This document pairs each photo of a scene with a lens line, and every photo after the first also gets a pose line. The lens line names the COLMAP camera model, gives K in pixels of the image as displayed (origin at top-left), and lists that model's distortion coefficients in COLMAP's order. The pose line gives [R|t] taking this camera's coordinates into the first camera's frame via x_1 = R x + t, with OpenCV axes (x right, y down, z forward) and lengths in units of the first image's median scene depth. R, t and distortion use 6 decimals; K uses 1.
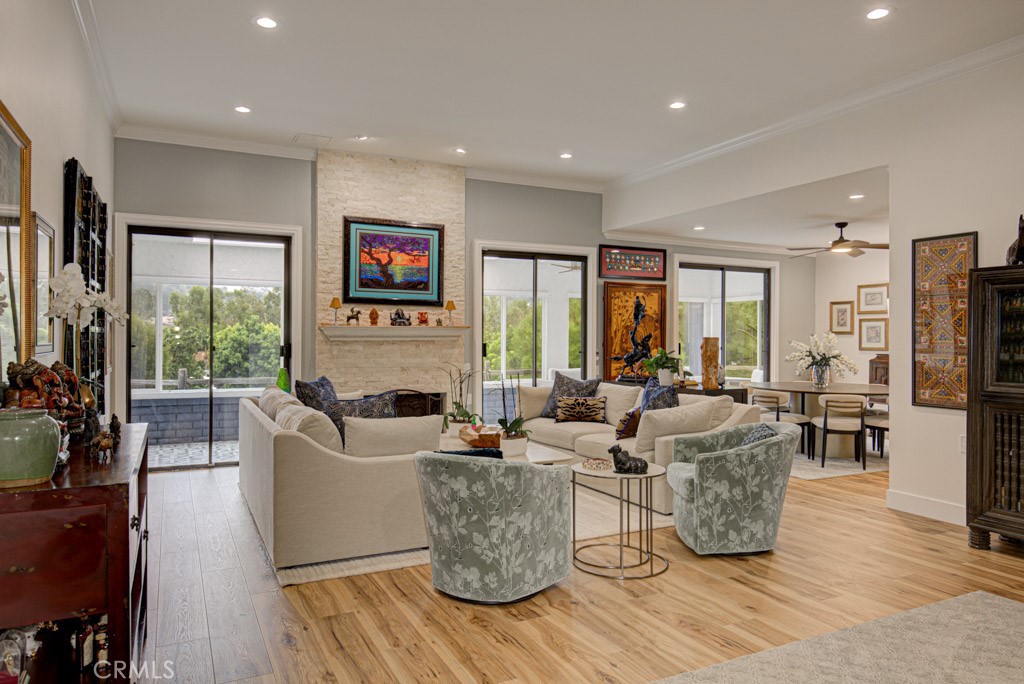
lens RADIAL K [[678.4, 0, 510.3], [0, 678.4, 336.4], [0, 0, 1]] dist [0.003068, -0.008108]
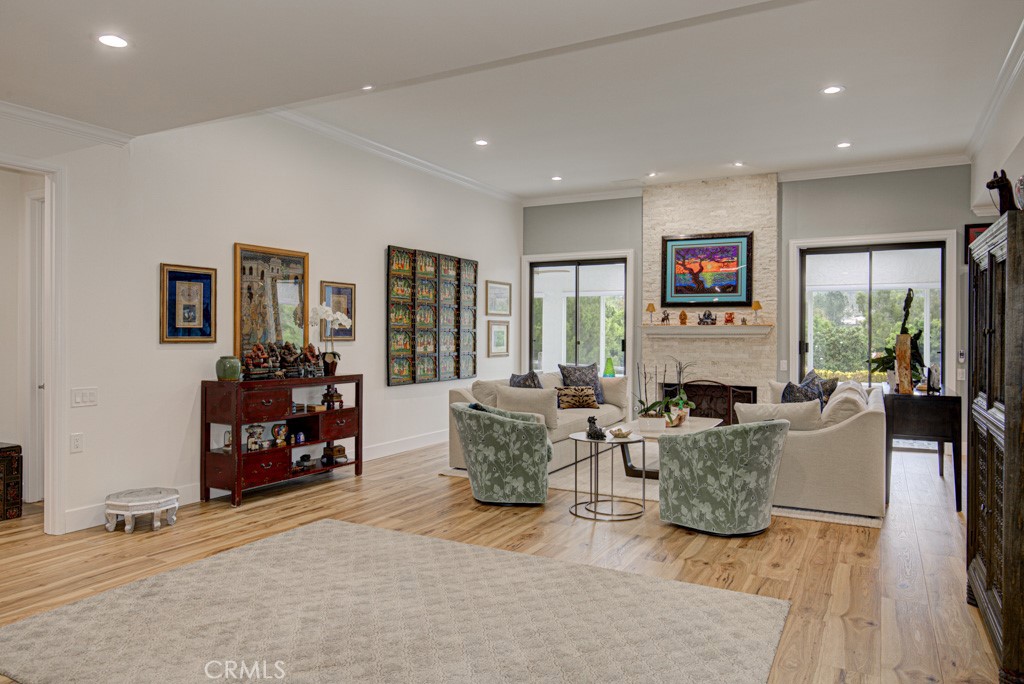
lens RADIAL K [[678.4, 0, 510.3], [0, 678.4, 336.4], [0, 0, 1]] dist [0.003068, -0.008108]
pose [[0.573945, 0.001611, -0.818892, 0.571406], [-0.001005, 0.999999, 0.001263, 0.002448], [0.818893, 0.000098, 0.573946, 0.064024]]
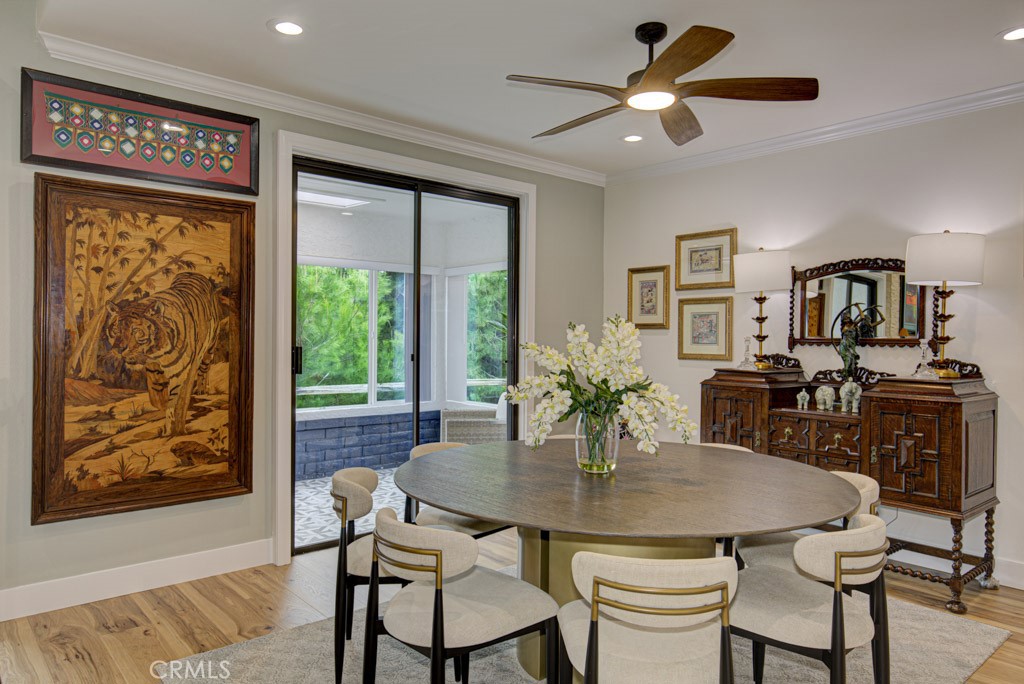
lens RADIAL K [[678.4, 0, 510.3], [0, 678.4, 336.4], [0, 0, 1]] dist [0.003068, -0.008108]
pose [[0.966552, 0.001792, 0.256465, 0.329992], [-0.002488, 0.999994, 0.002386, 0.002557], [-0.256459, -0.002944, 0.966551, 0.683999]]
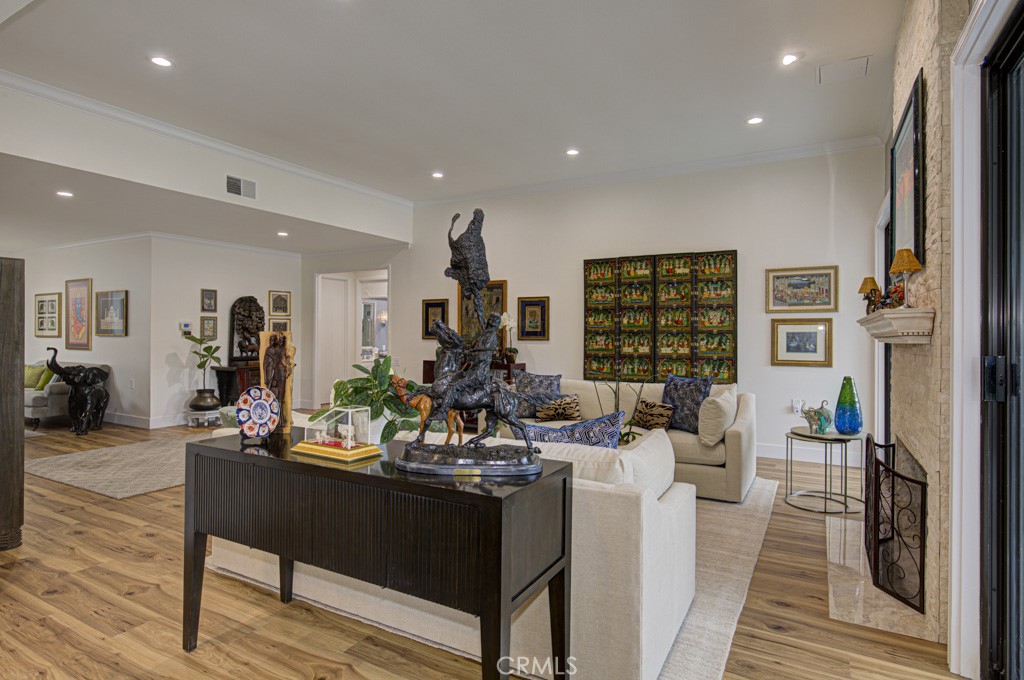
lens RADIAL K [[548.1, 0, 512.0], [0, 548.1, 340.0], [0, 0, 1]] dist [-0.002957, 0.000215]
pose [[-0.825823, -0.003243, -0.563919, 0.303298], [-0.008641, 0.999939, 0.006903, 0.003024], [0.563863, 0.010573, -0.825801, 1.147151]]
